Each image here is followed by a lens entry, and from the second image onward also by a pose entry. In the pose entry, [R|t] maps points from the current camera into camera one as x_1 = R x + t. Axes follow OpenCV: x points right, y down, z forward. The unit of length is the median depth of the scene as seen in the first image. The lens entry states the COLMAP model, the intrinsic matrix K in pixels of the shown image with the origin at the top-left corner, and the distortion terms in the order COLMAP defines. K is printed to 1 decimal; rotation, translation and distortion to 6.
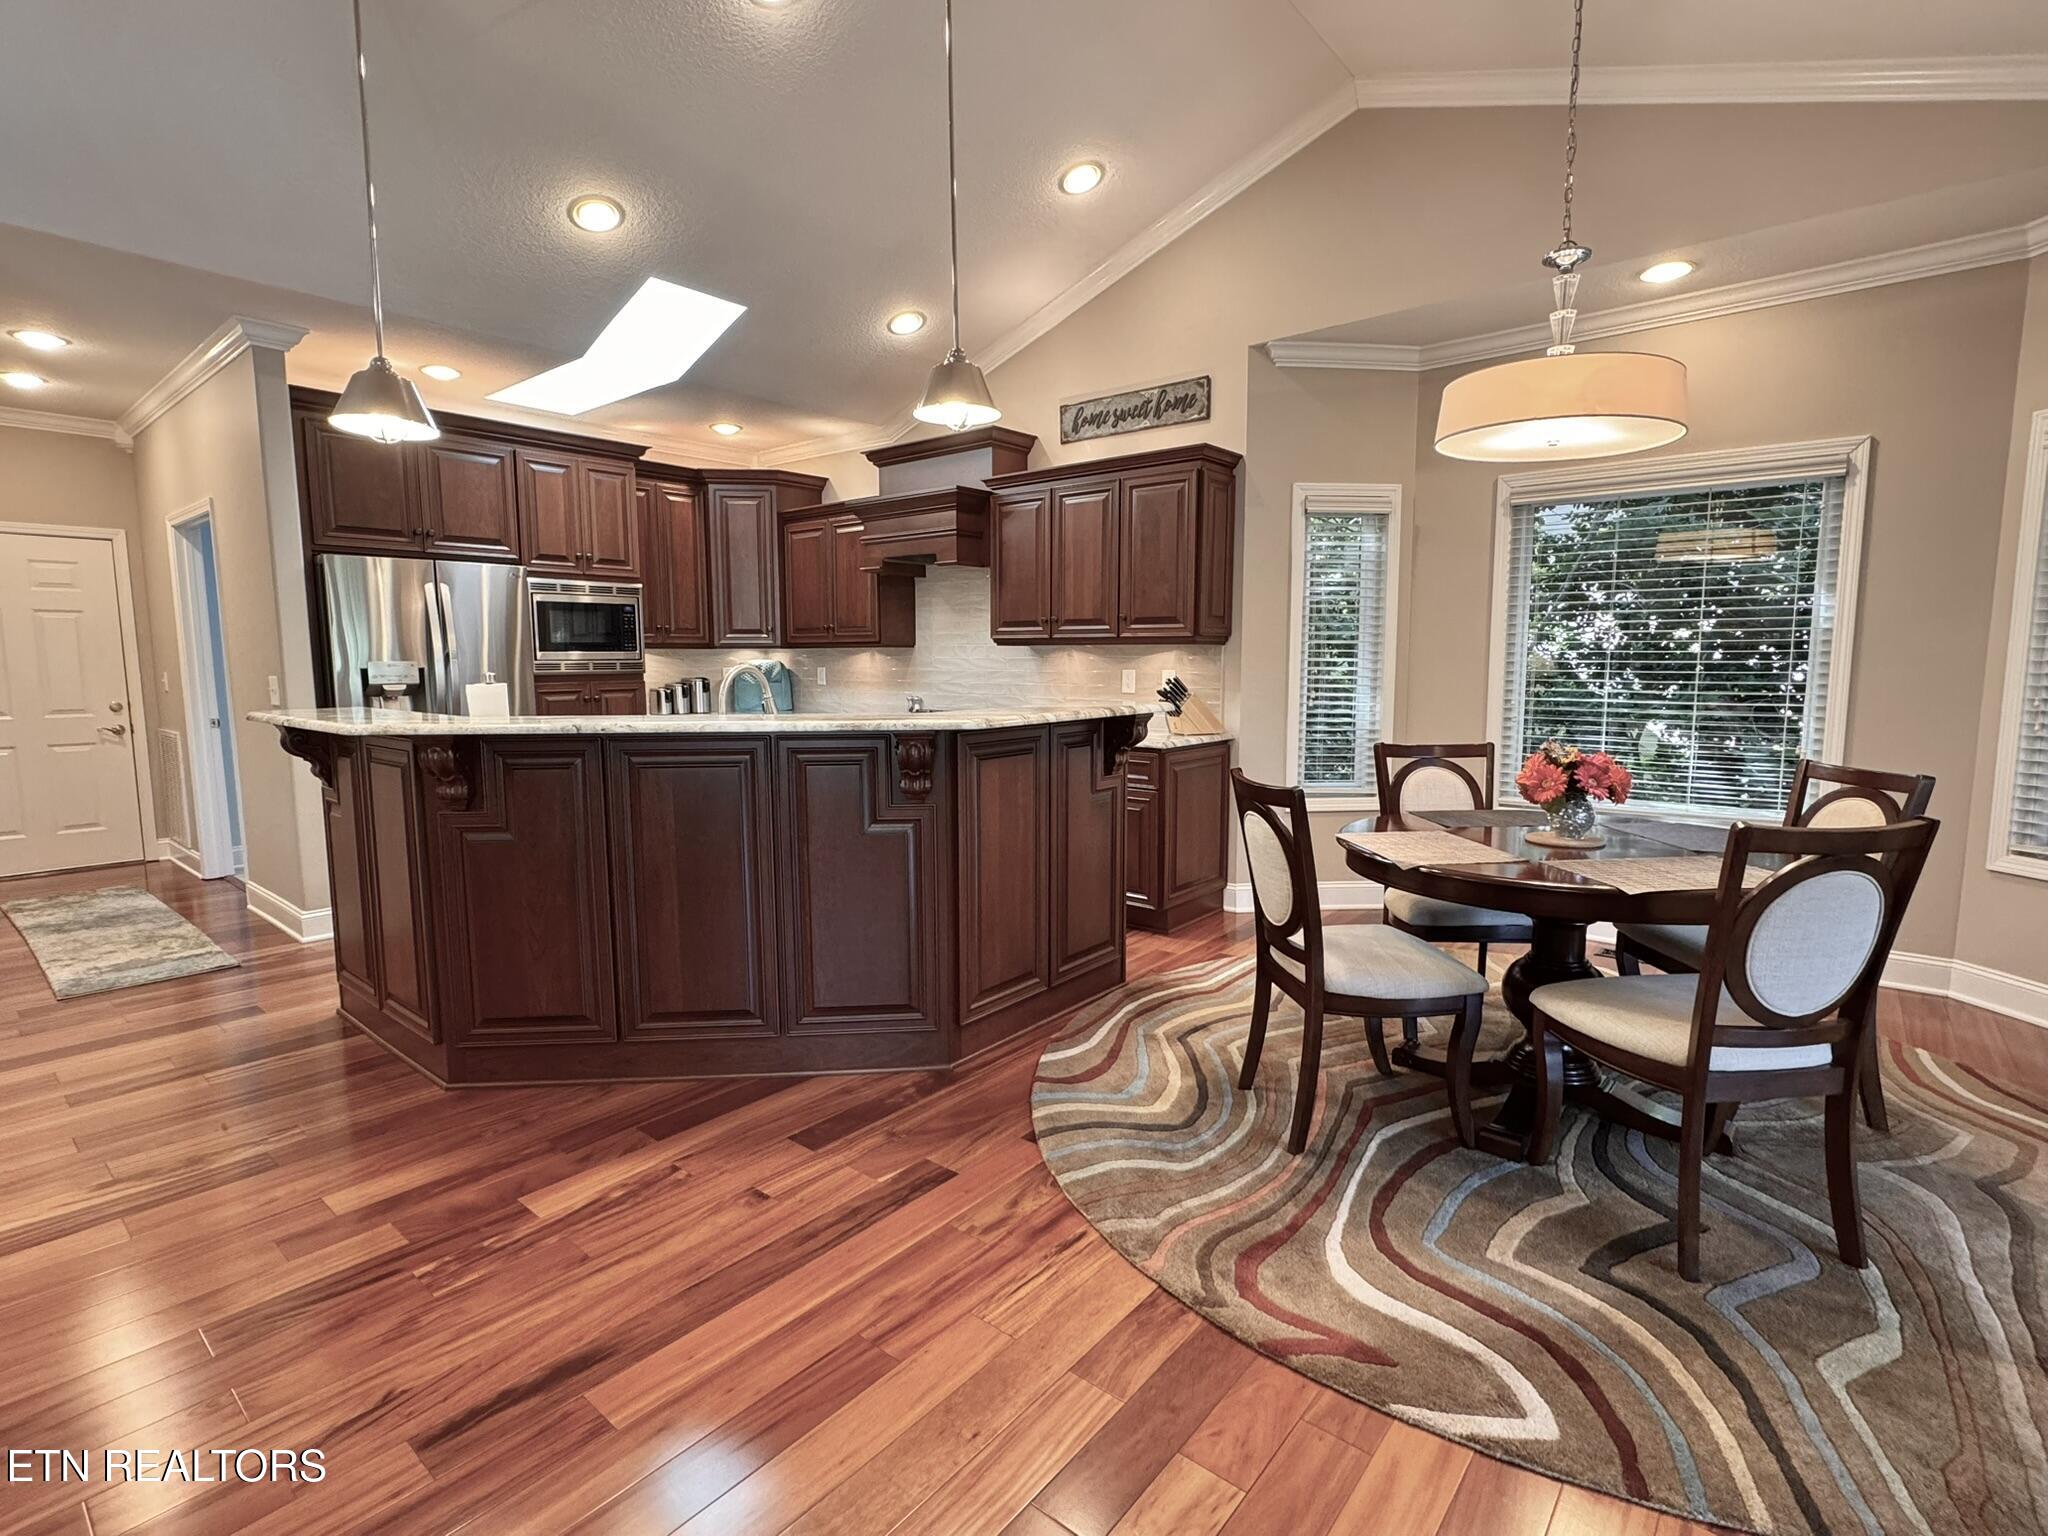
lens RADIAL K [[981.8, 0, 1020.8], [0, 981.8, 769.1], [0, 0, 1]] dist [0.000647, -0.000076]
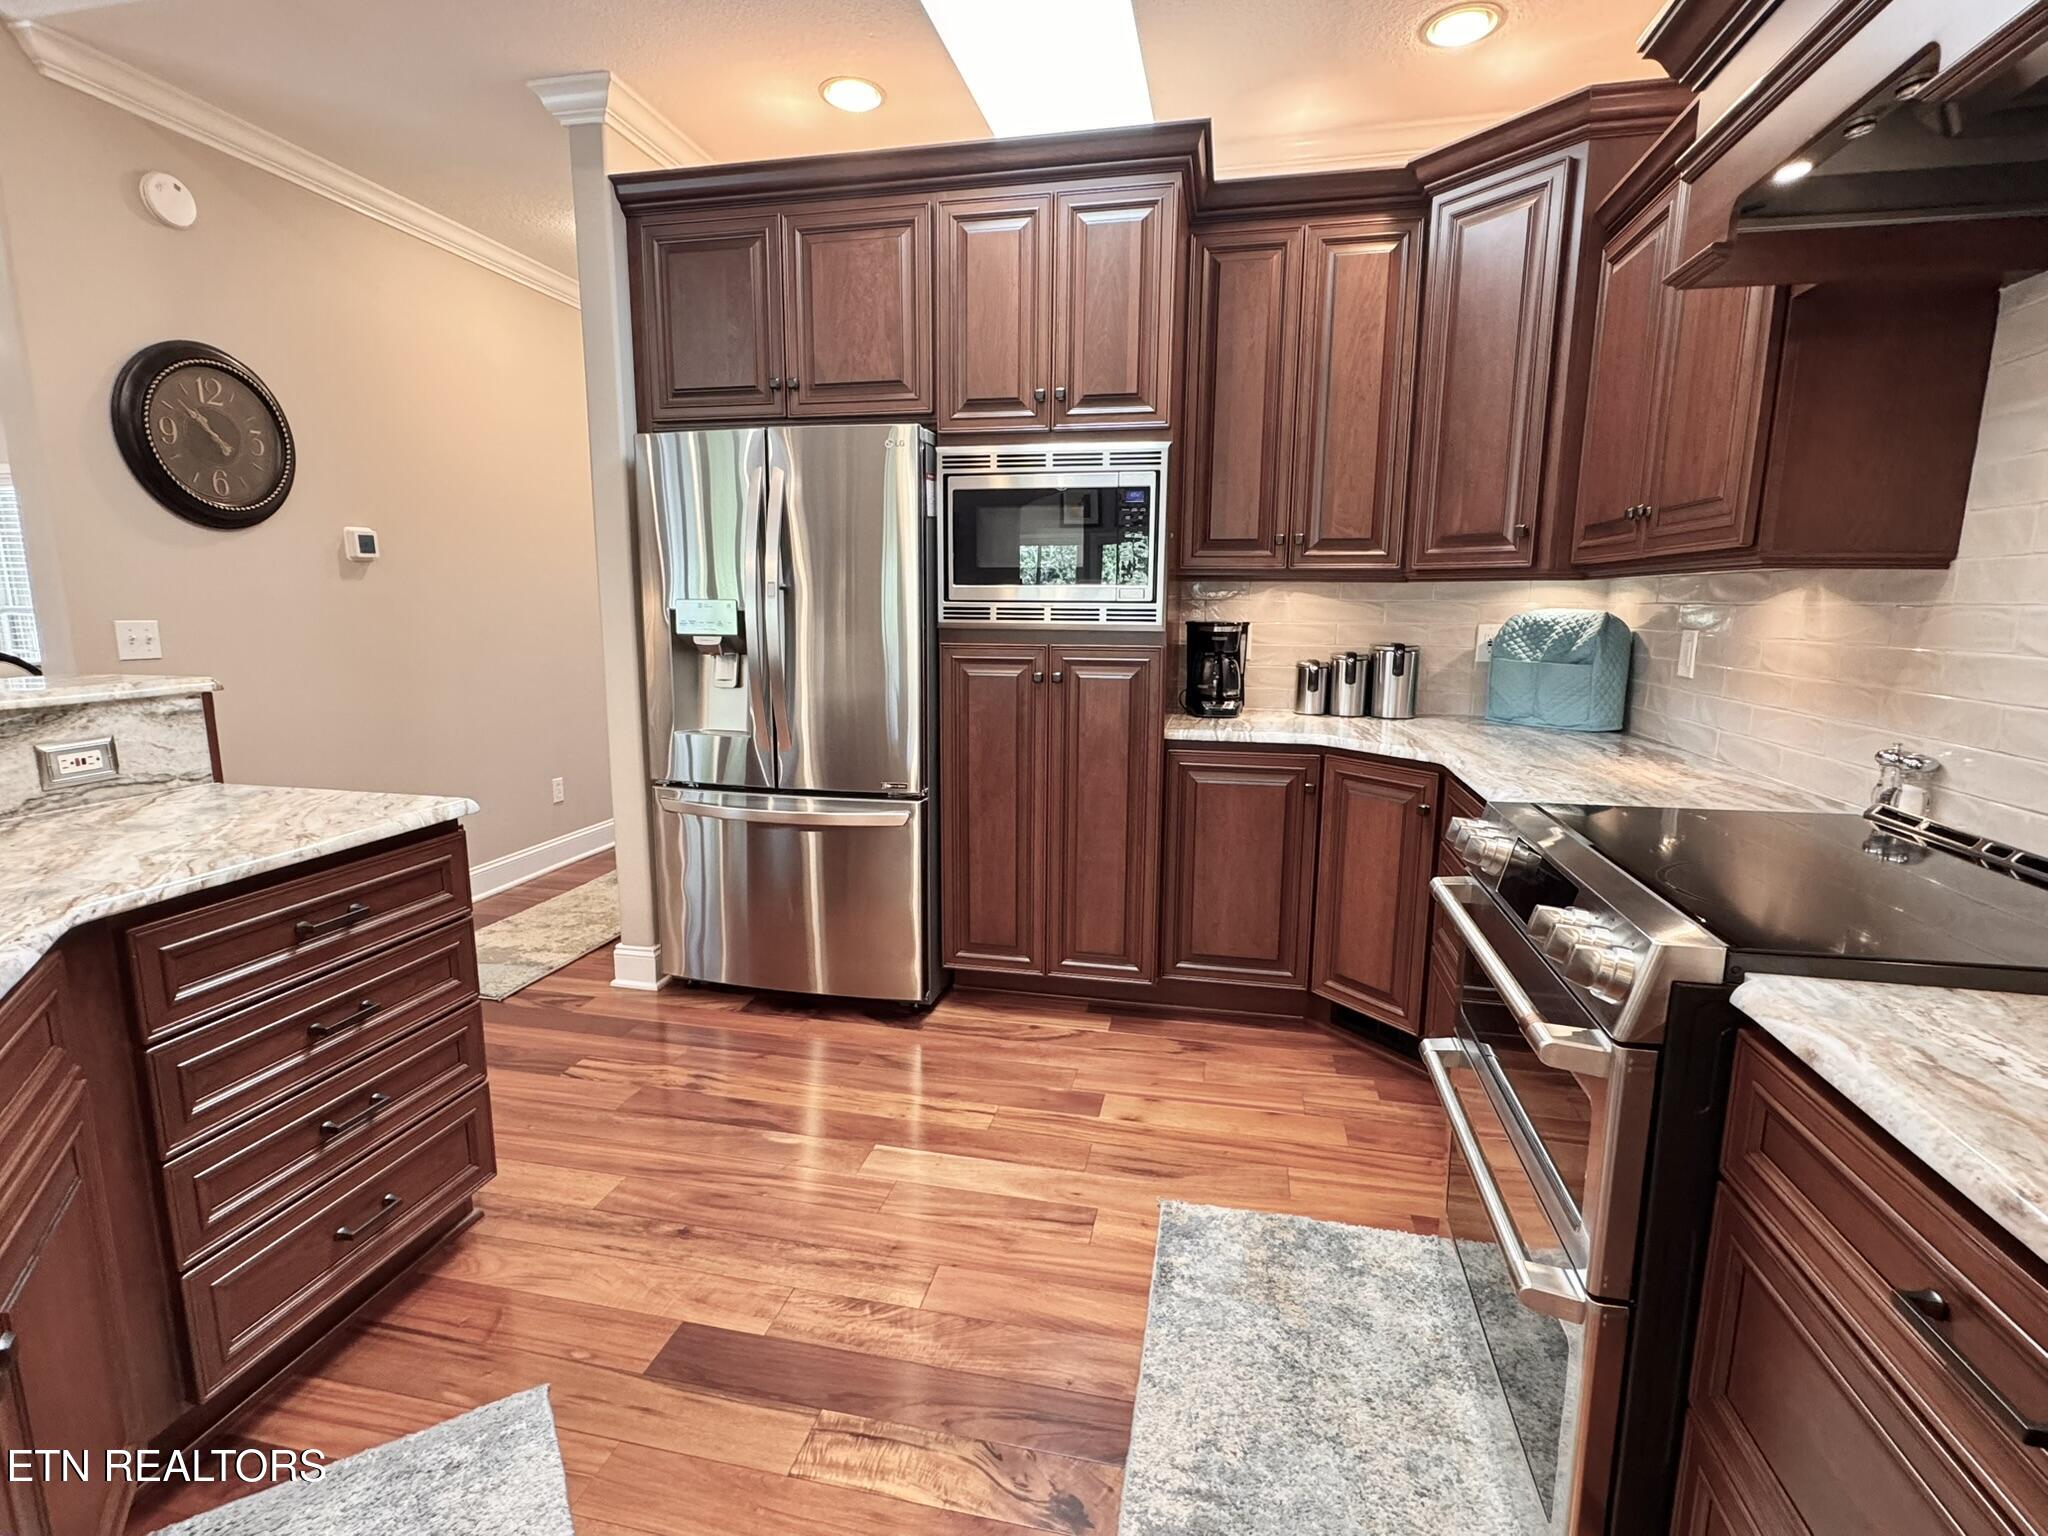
lens RADIAL K [[981.8, 0, 1017.0], [0, 981.8, 768.5], [0, 0, 1]] dist [0.000647, -0.000076]
pose [[0.465223, 0.158046, -0.870970, 0.016187], [-0.110766, 0.986592, 0.119861, -0.088853], [0.878236, 0.040711, 0.476491, 0.780241]]
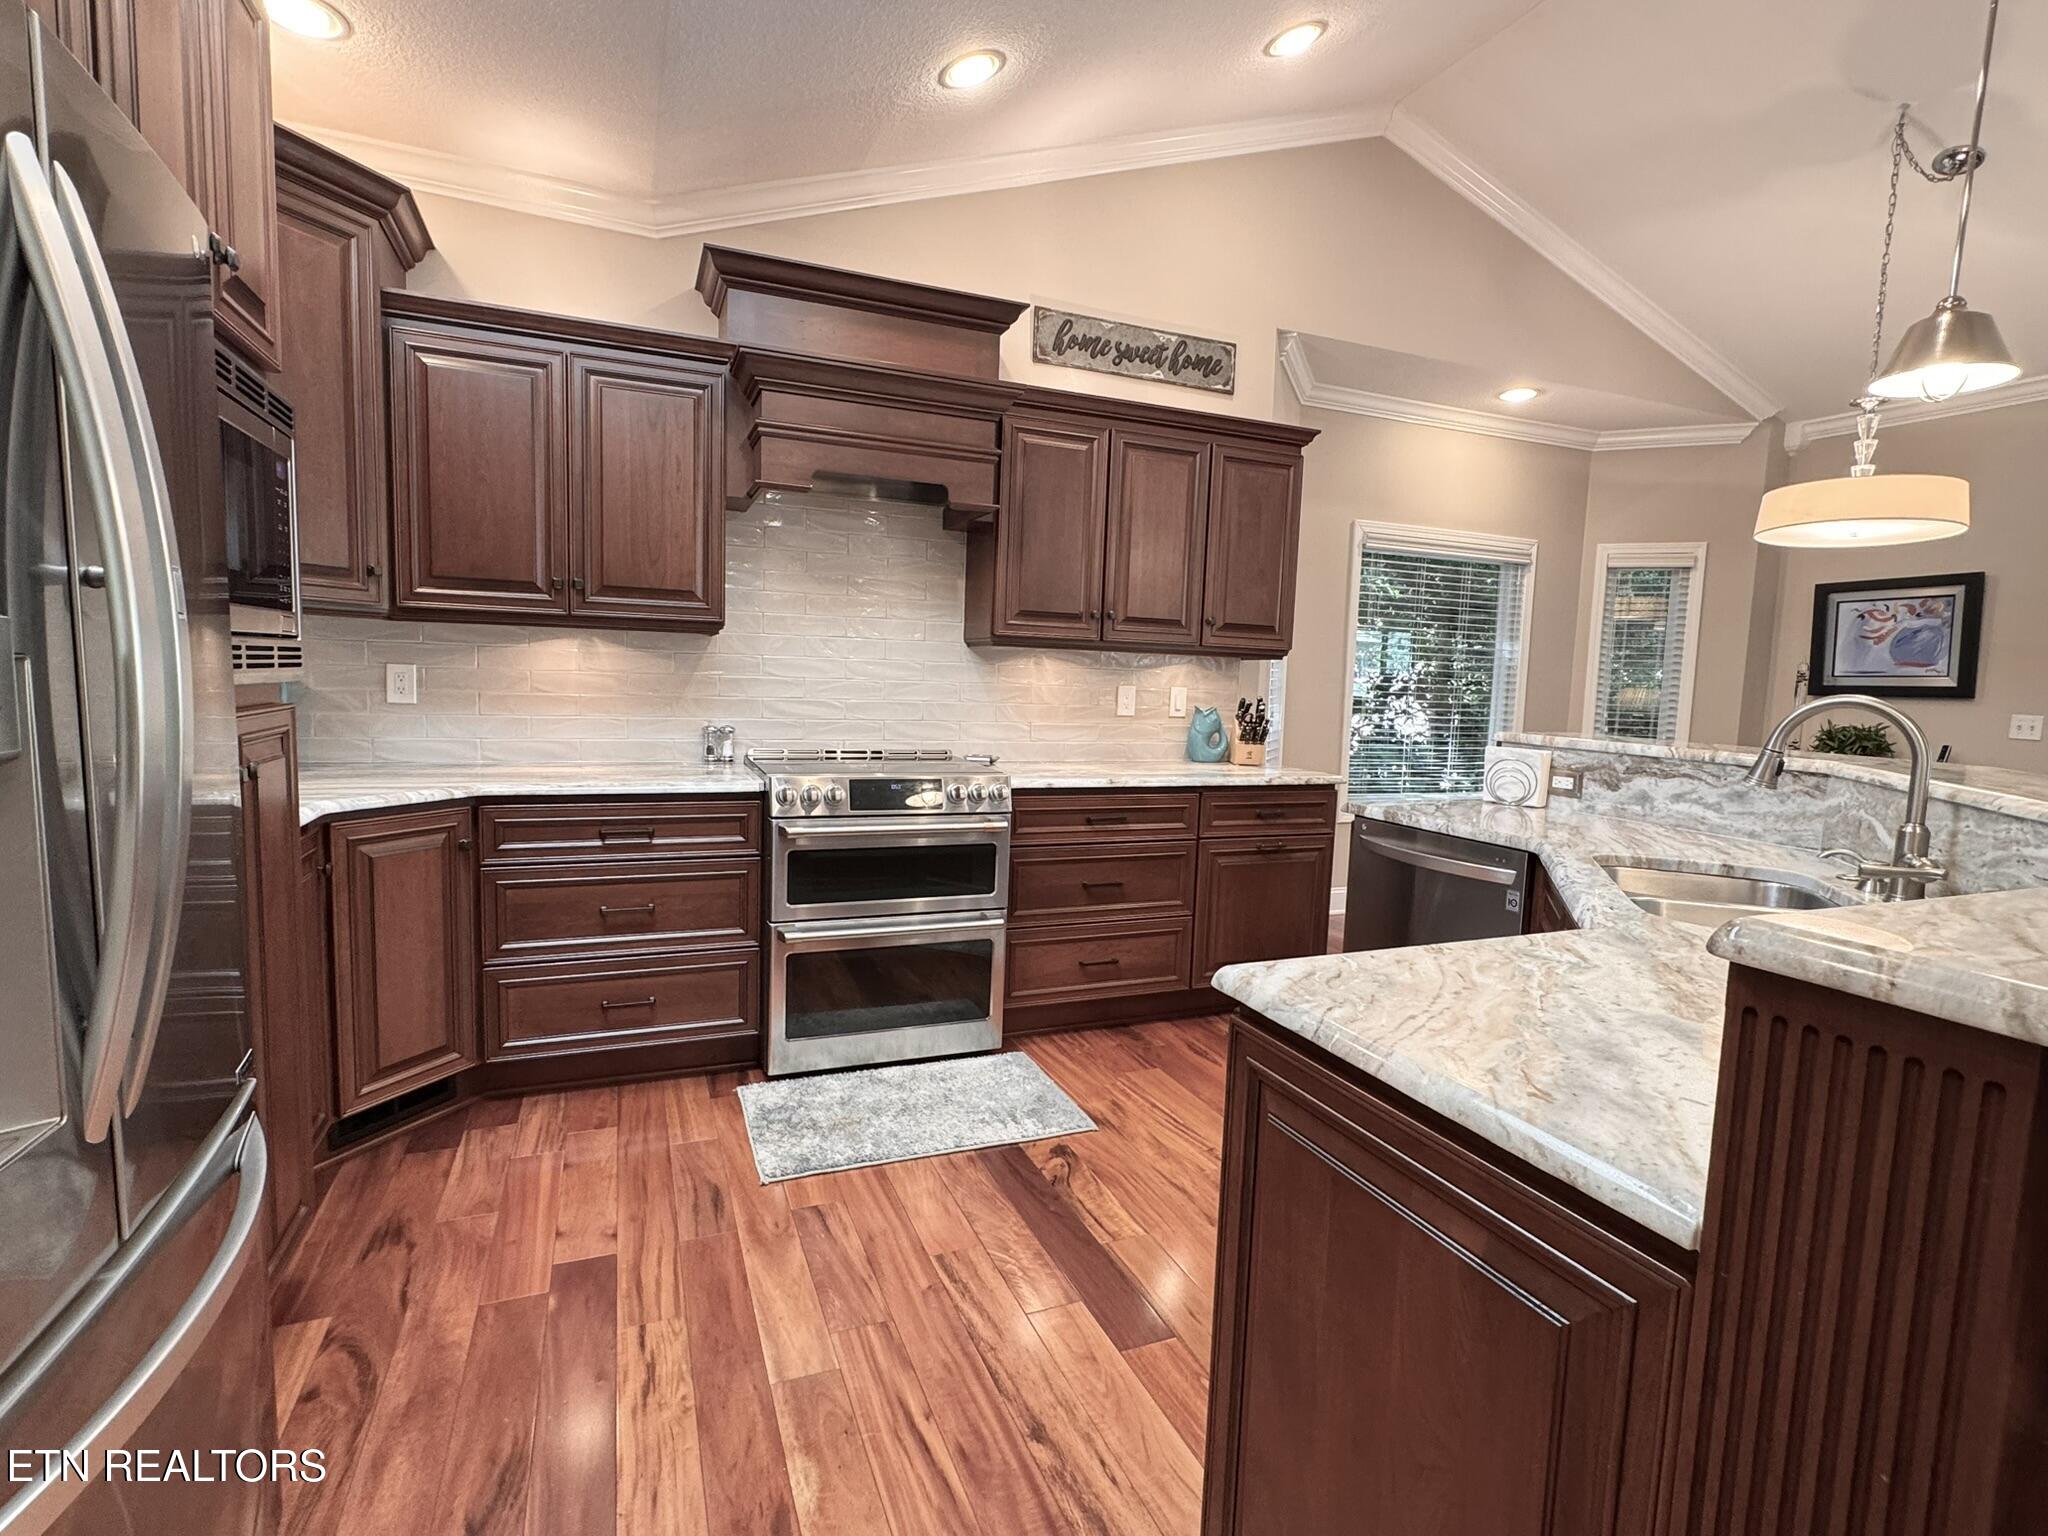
lens RADIAL K [[981.8, 0, 1025.3], [0, 981.8, 768.9], [0, 0, 1]] dist [0.000647, -0.000076]
pose [[0.458094, -0.071618, 0.886014, -0.614836], [0.066543, 0.996715, 0.046162, -0.075294], [-0.886410, 0.037811, 0.461355, 0.707426]]
